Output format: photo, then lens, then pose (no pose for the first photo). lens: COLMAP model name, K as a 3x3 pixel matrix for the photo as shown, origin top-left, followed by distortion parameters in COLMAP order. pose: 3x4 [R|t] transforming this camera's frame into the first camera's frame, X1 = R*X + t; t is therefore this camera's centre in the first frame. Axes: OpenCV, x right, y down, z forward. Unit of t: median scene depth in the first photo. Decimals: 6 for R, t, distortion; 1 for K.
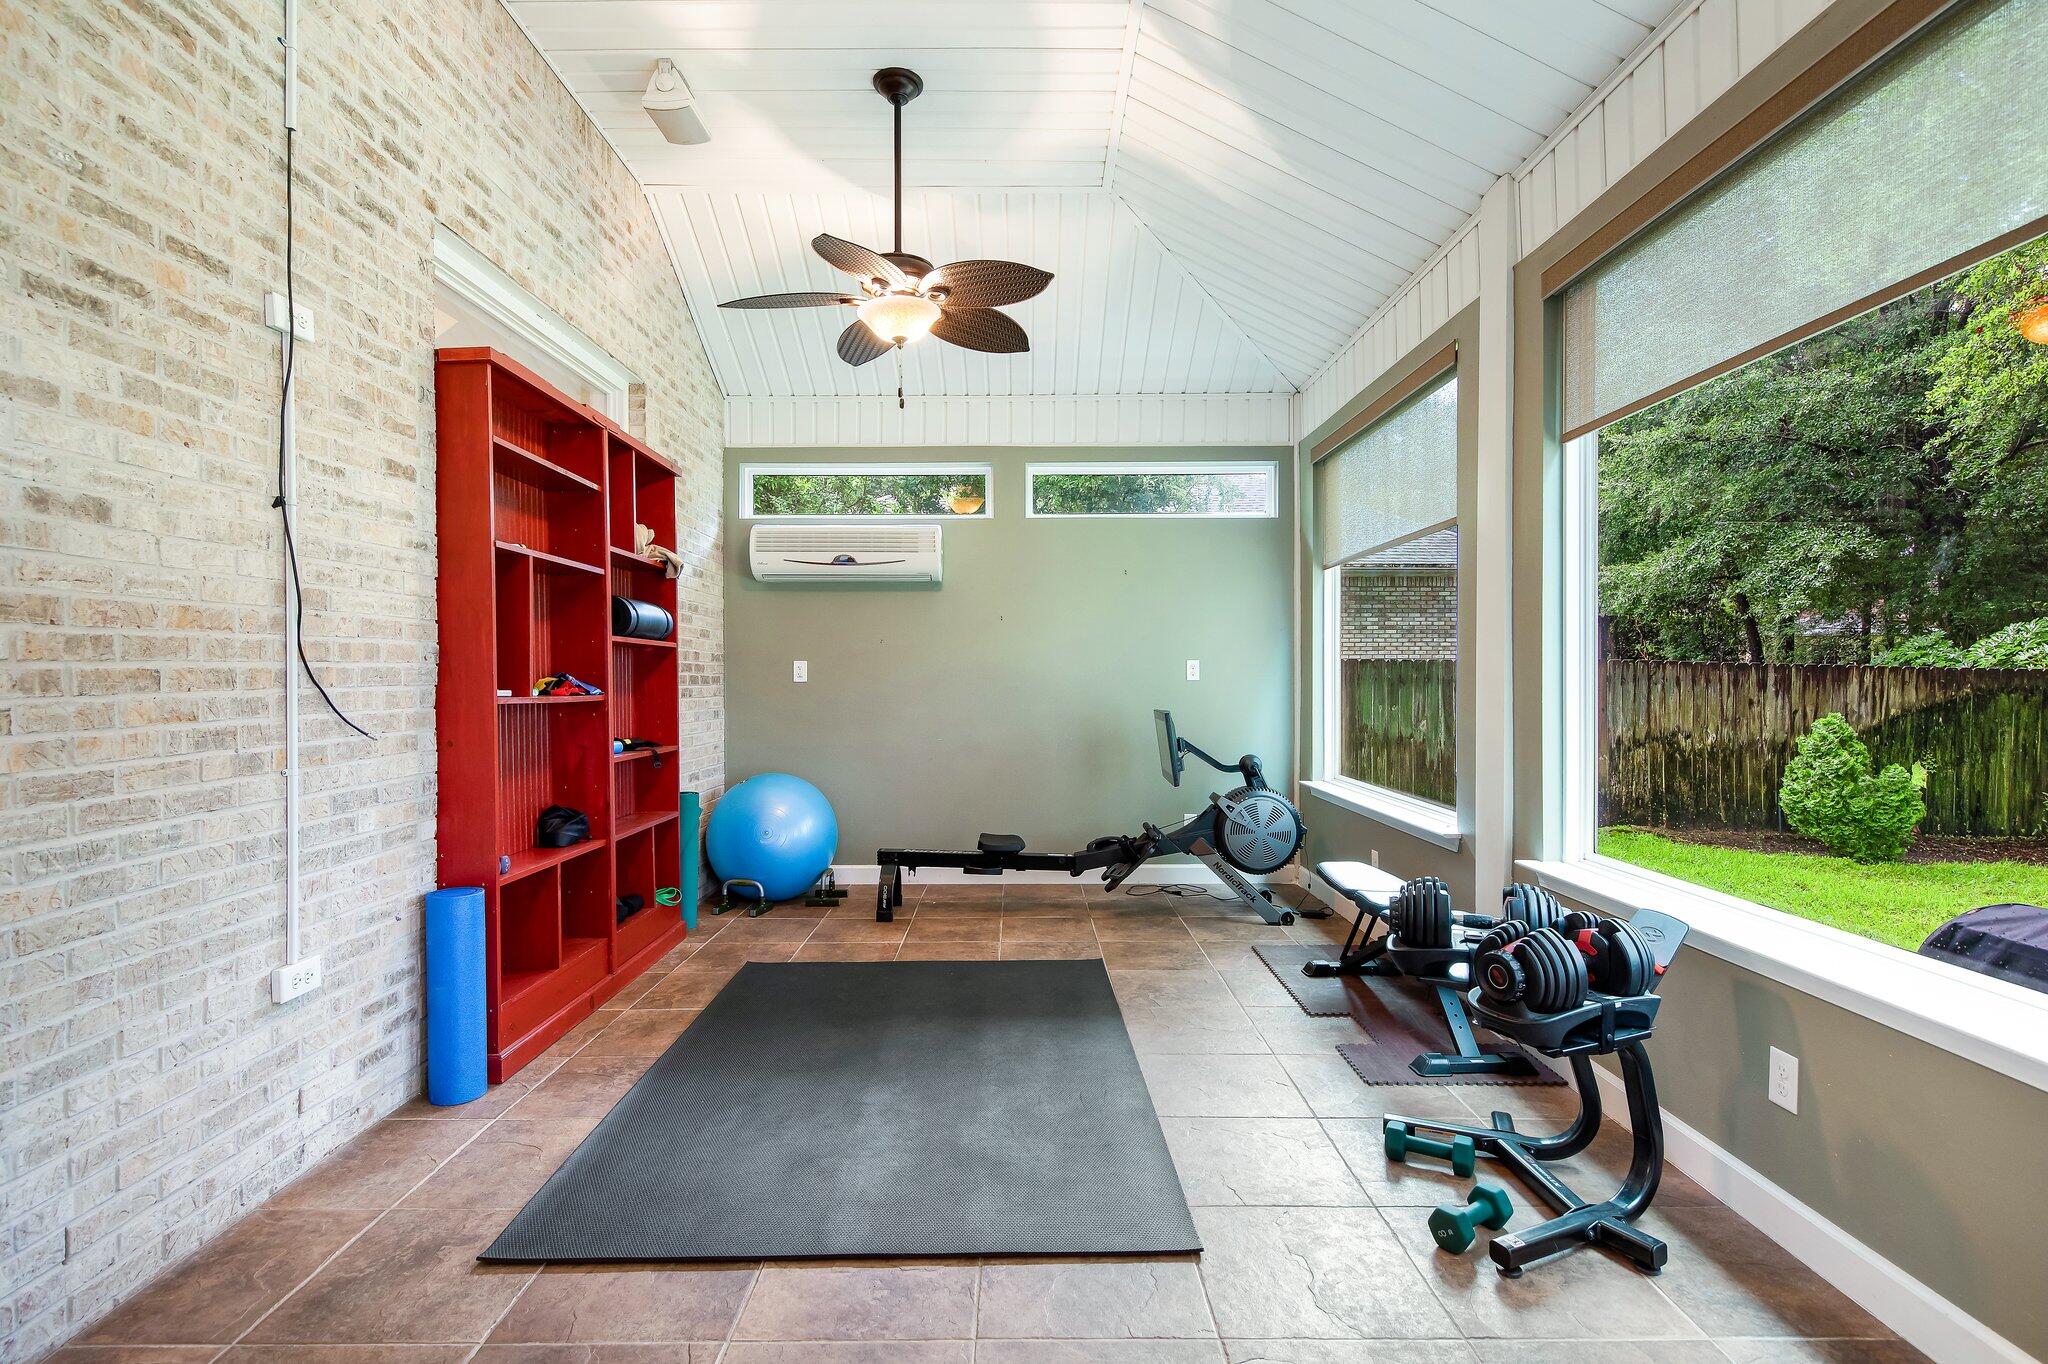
lens RADIAL K [[970.2, 0, 1021.5], [0, 970.2, 679.7], [0, 0, 1]] dist [0.013460, -0.005412]
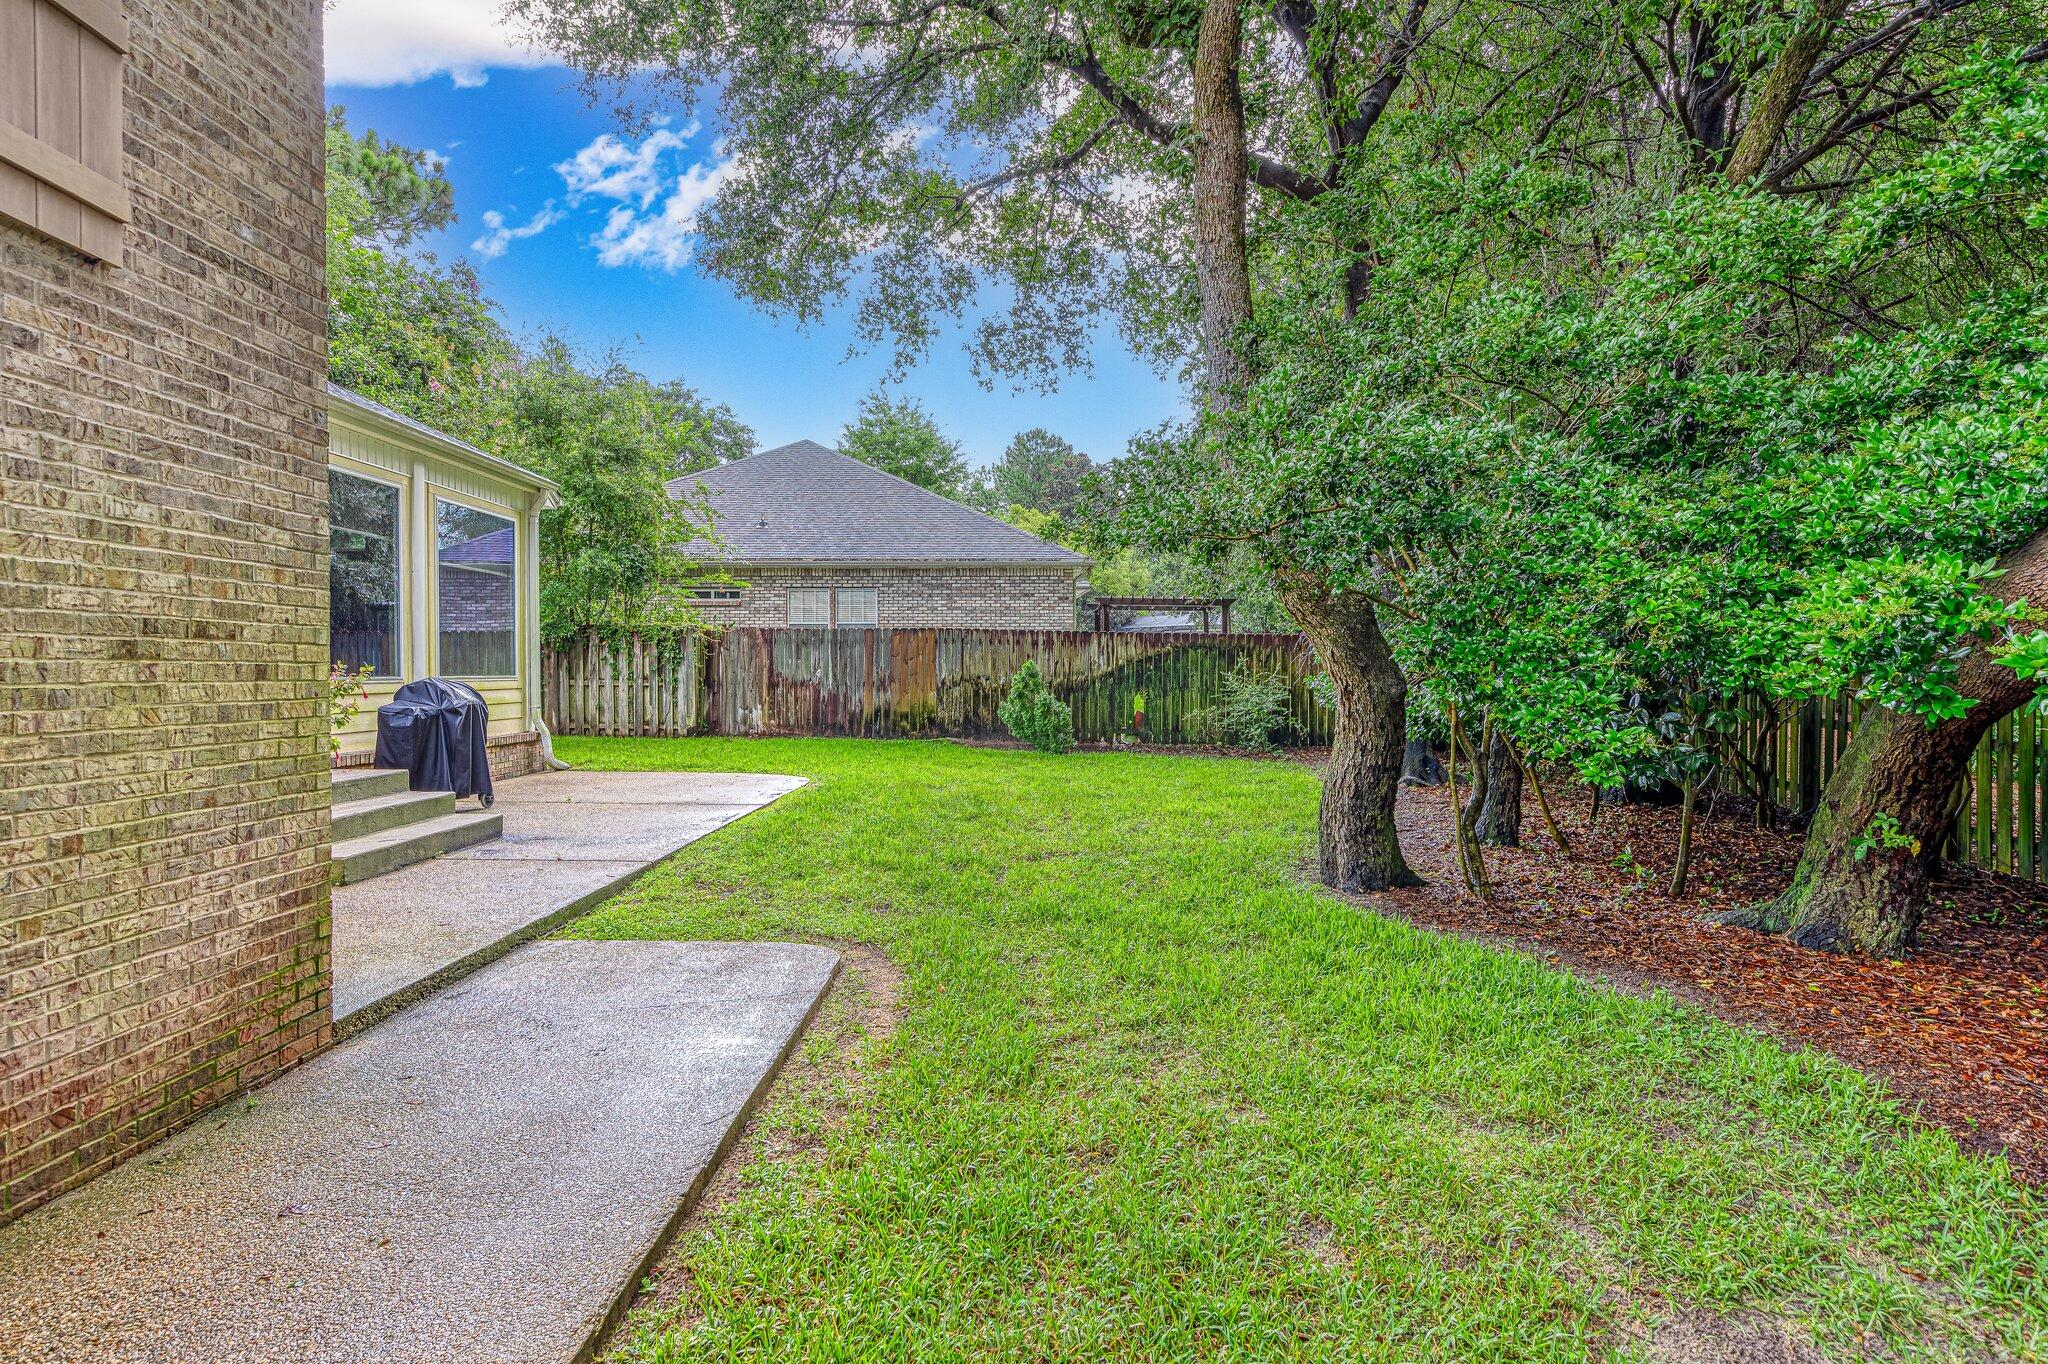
lens RADIAL K [[1127.2, 0, 1020.5], [0, 1127.2, 678.7], [0, 0, 1]] dist [0.011298, -0.003616]
pose [[0.999461, -0.001505, -0.032783, 2.044551], [0.001624, 0.999992, 0.003592, 0.133921], [0.032777, -0.003644, 0.999456, -1.908261]]
